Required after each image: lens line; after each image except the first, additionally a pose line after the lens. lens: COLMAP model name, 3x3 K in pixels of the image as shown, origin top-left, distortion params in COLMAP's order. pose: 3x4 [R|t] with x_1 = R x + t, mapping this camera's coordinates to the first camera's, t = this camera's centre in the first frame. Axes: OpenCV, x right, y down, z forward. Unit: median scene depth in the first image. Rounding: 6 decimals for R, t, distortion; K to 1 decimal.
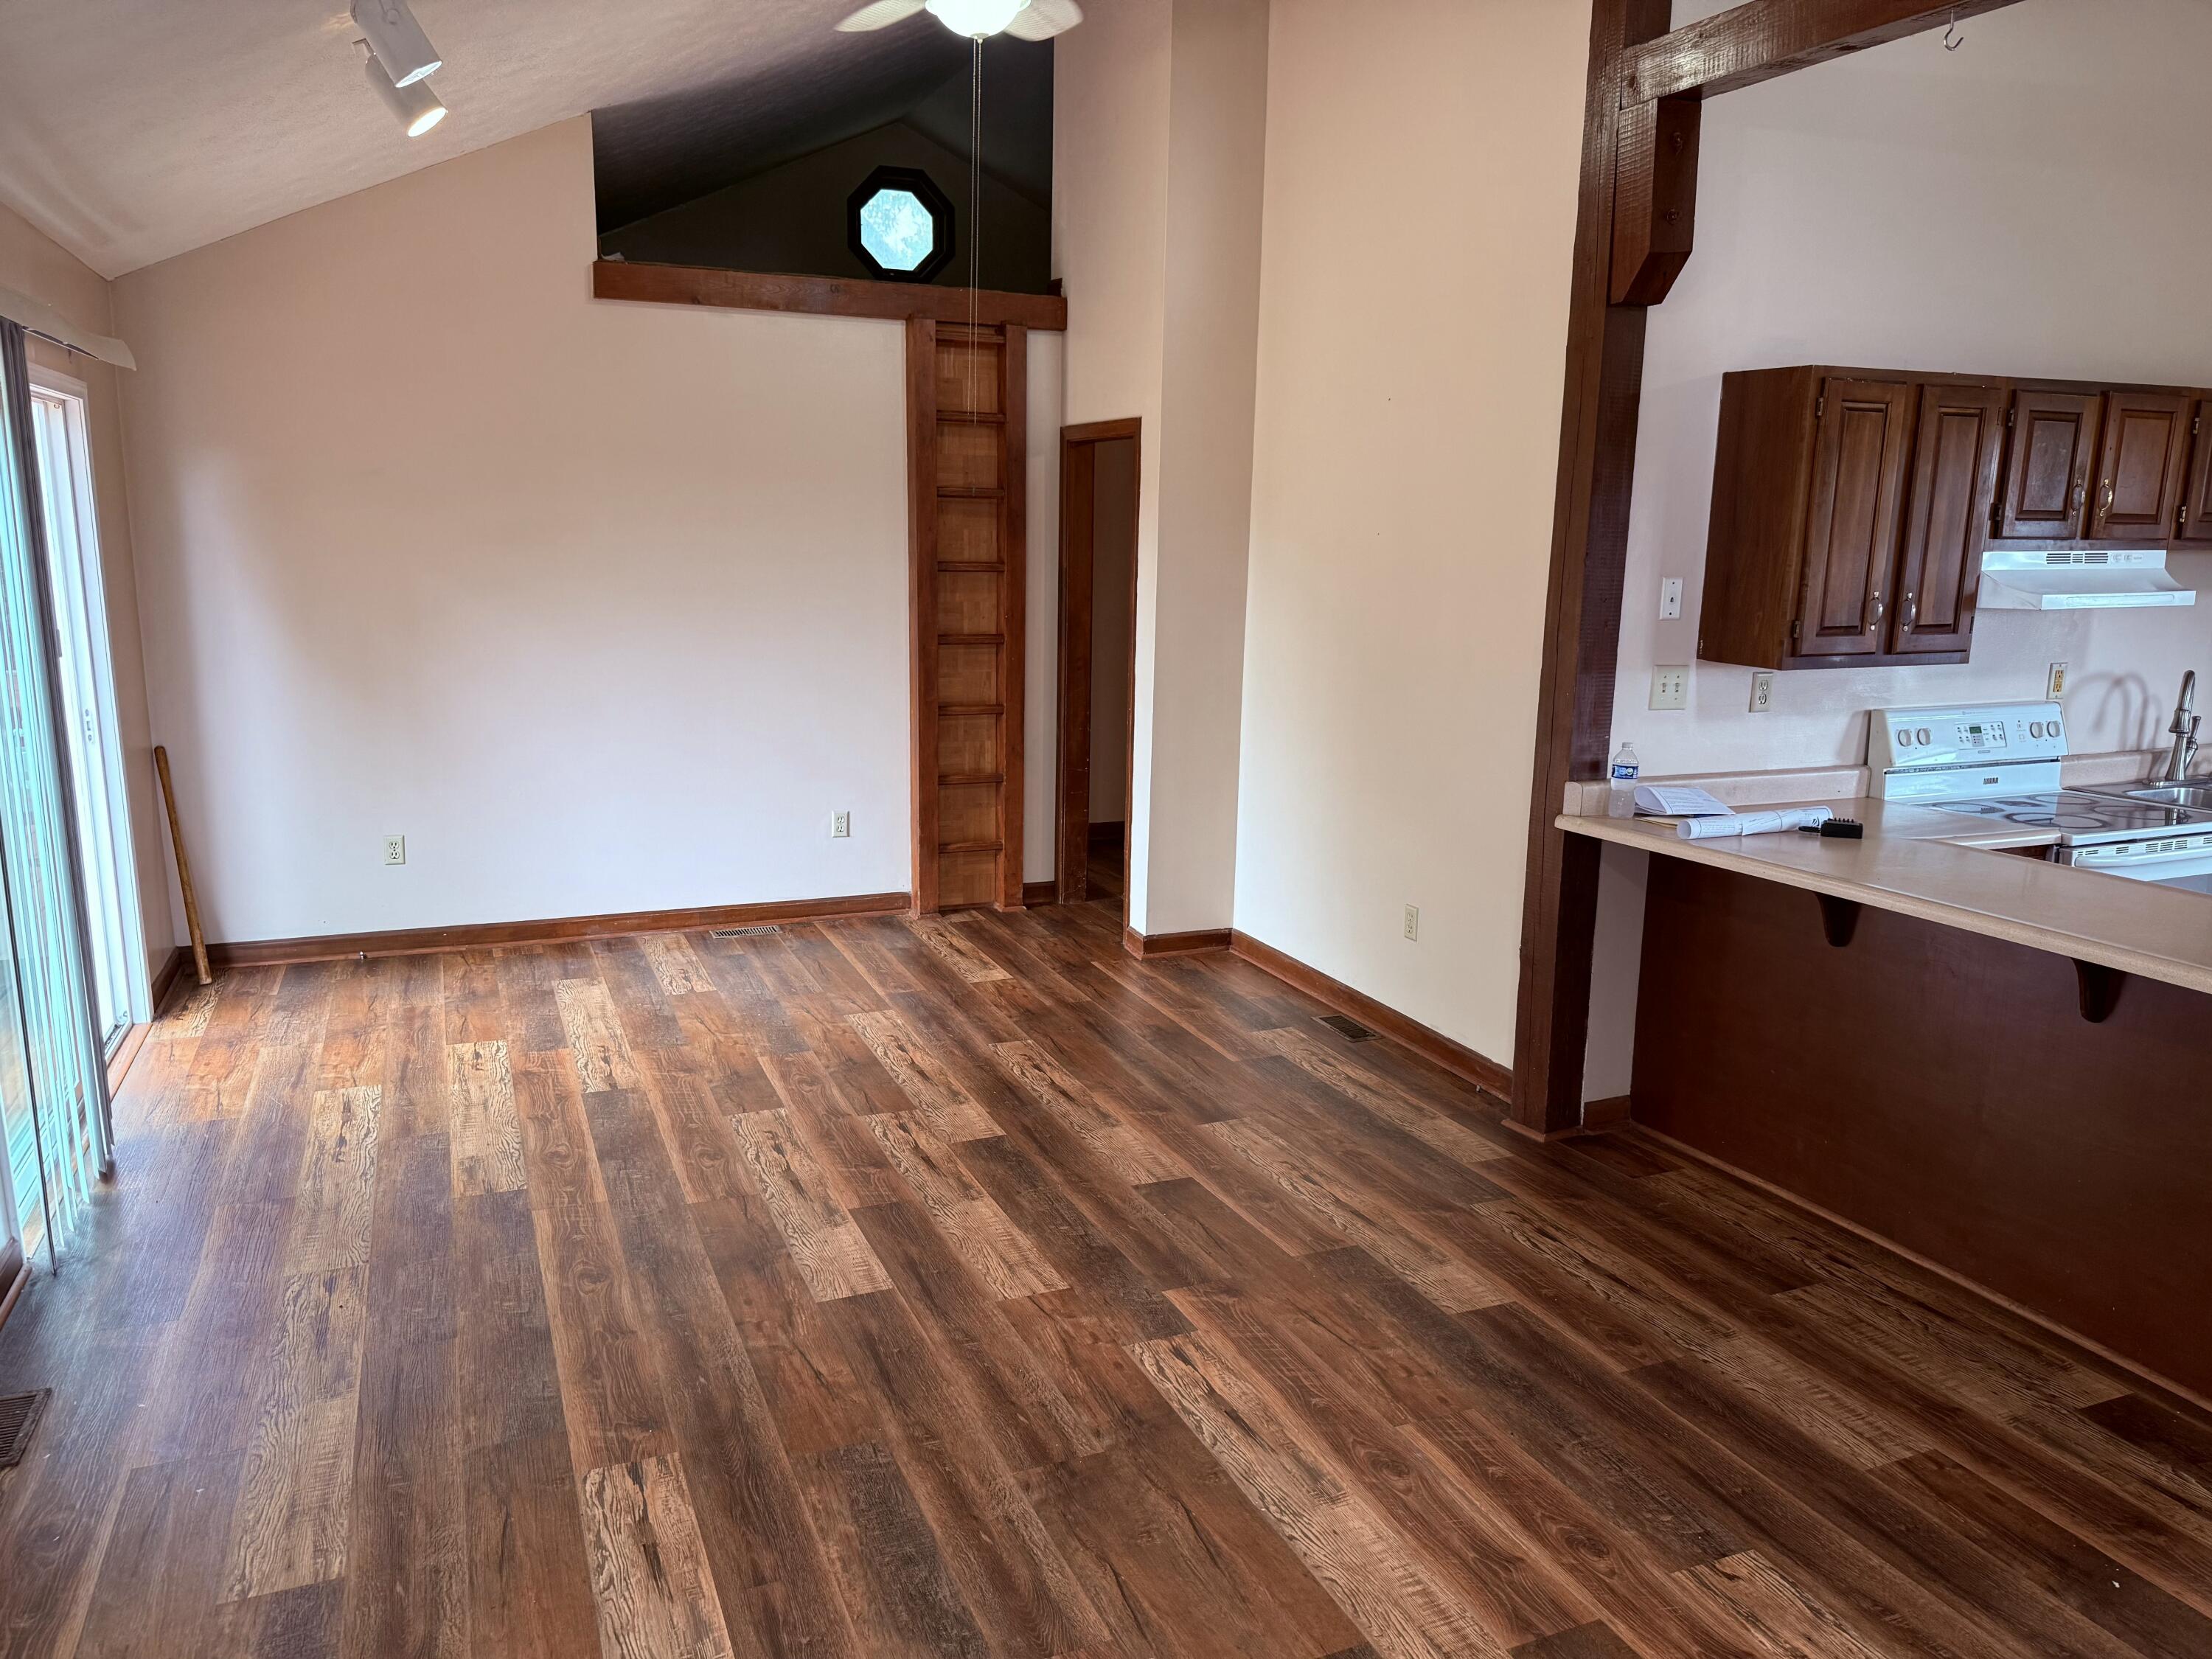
lens RADIAL K [[1551.9, 0, 1106.0], [0, 1551.9, 829.5], [0, 0, 1]] dist [0.070581, -0.087701]
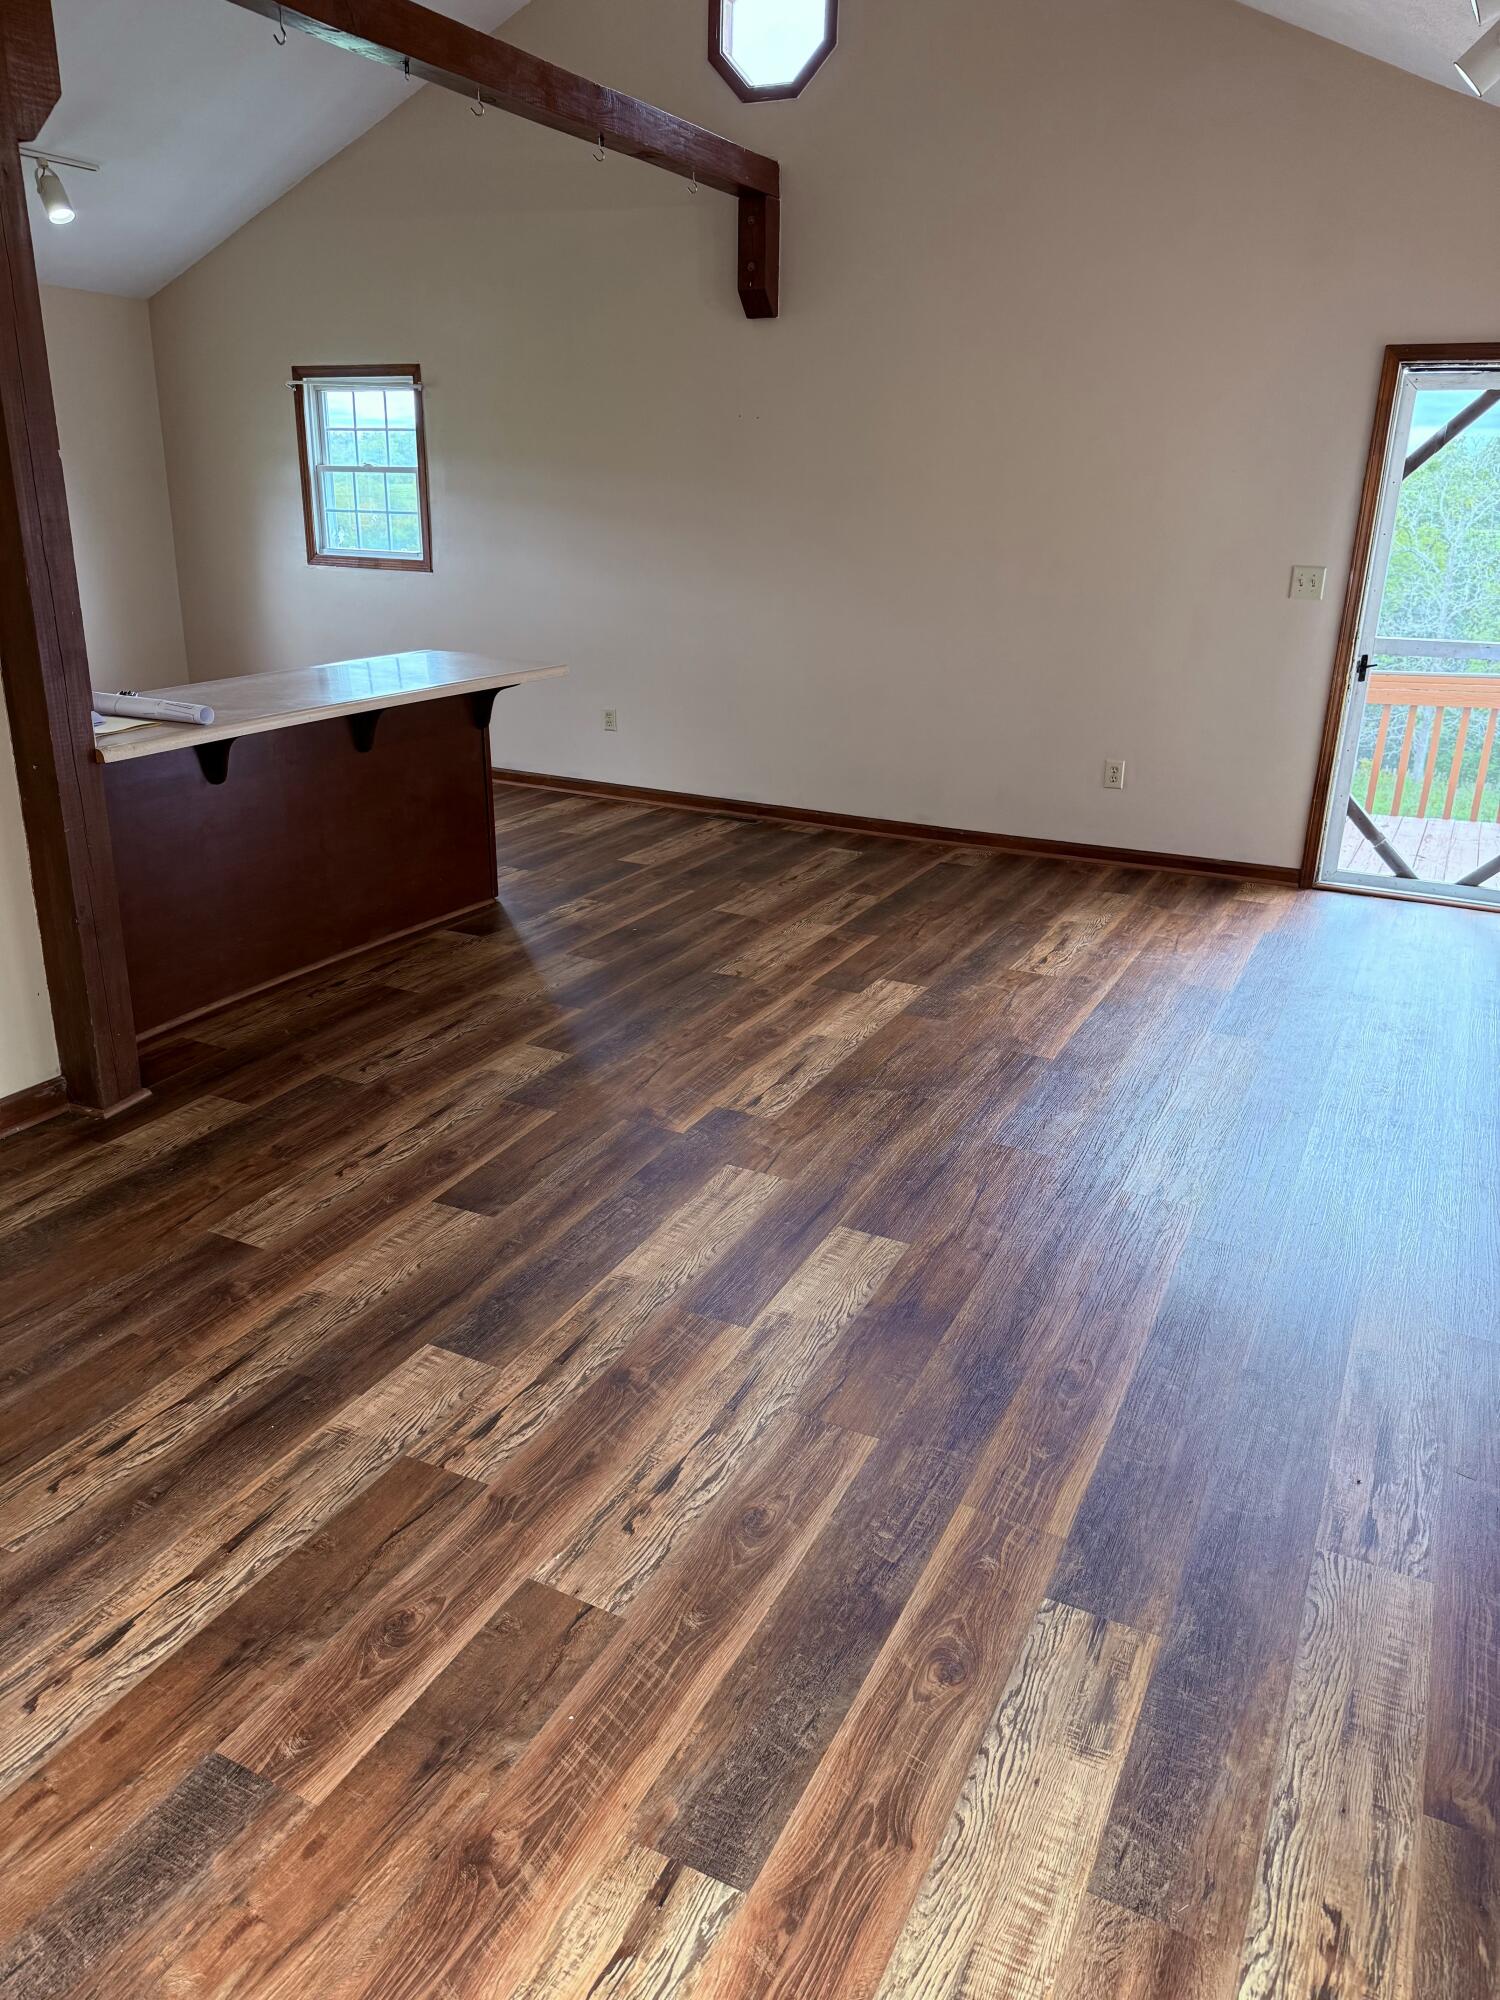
lens RADIAL K [[1400.7, 0, 744.9], [0, 1400.7, 992.0], [0, 0, 1]] dist [0.141600, -0.224652]
pose [[-0.646114, -0.283664, 0.708570, -0.585310], [0.114905, 0.881638, 0.457725, -0.225516], [-0.754542, 0.377160, -0.537044, 1.227681]]
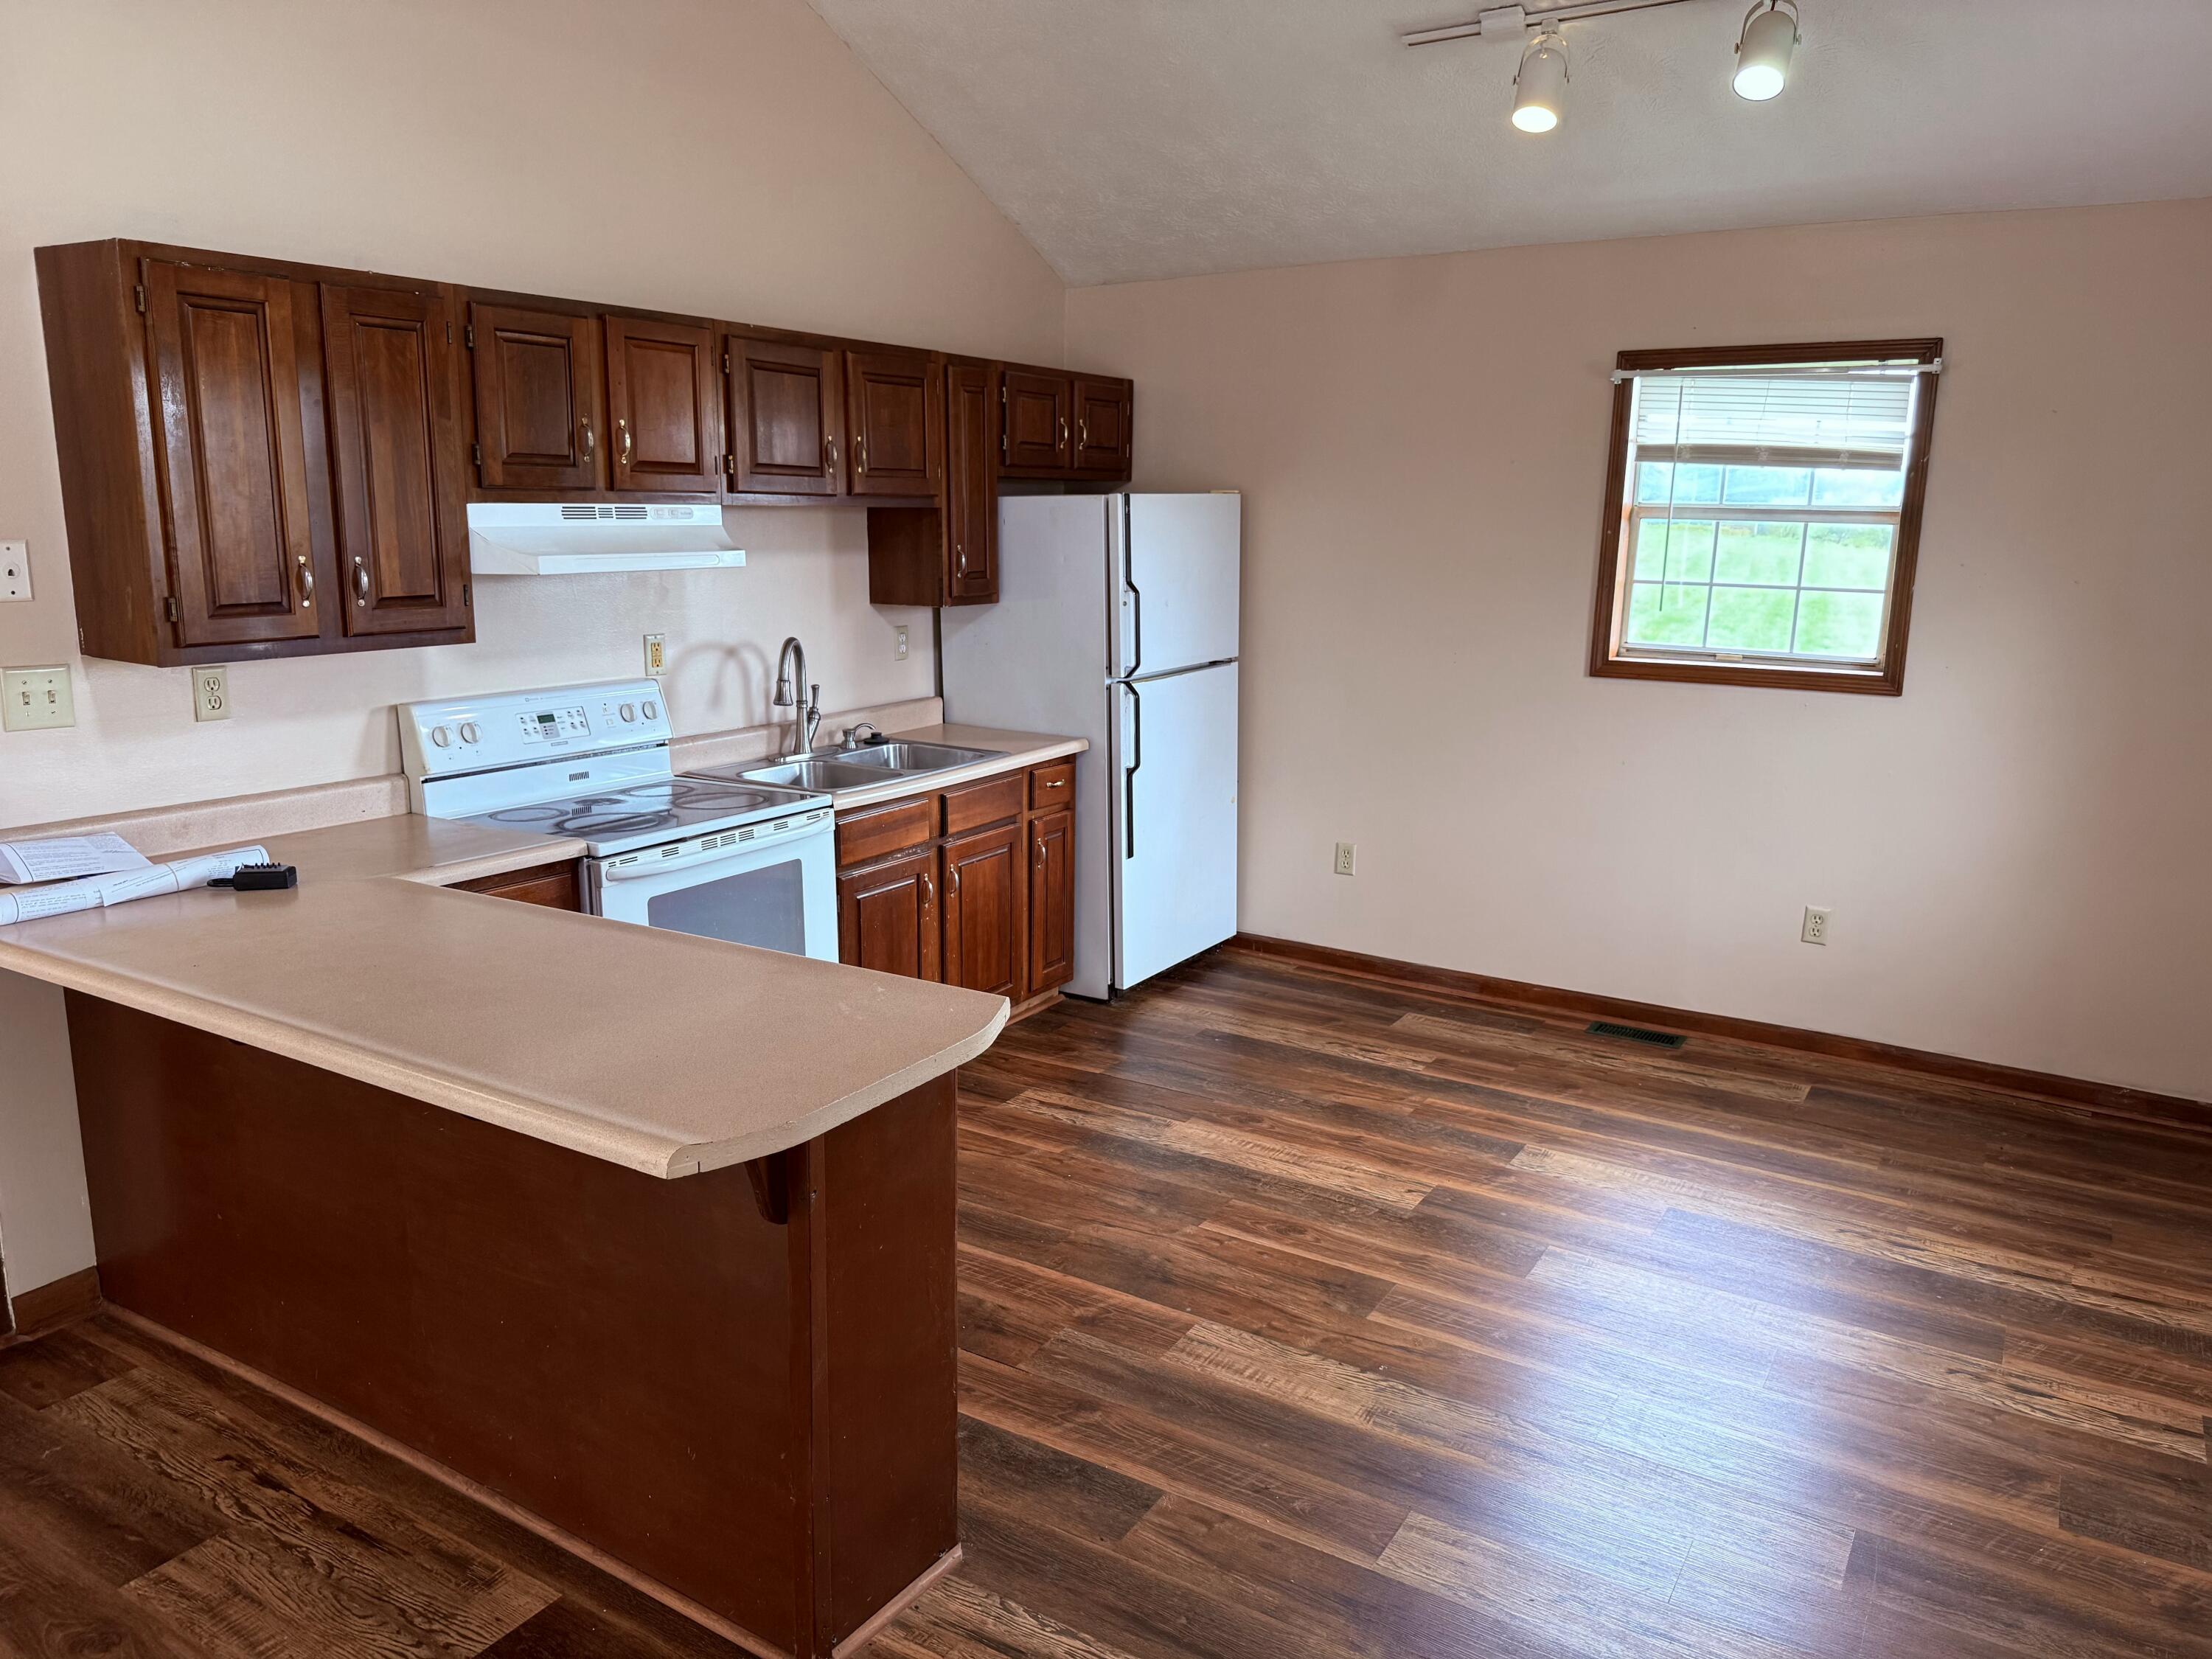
lens RADIAL K [[1549.1, 0, 1106.0], [0, 1549.1, 829.5], [0, 0, 1]] dist [0.141600, -0.224652]
pose [[0.818307, -0.118436, 0.562447, 0.356056], [0.107732, 0.992802, 0.052317, -0.018192], [-0.564595, 0.017782, 0.825176, 0.151731]]
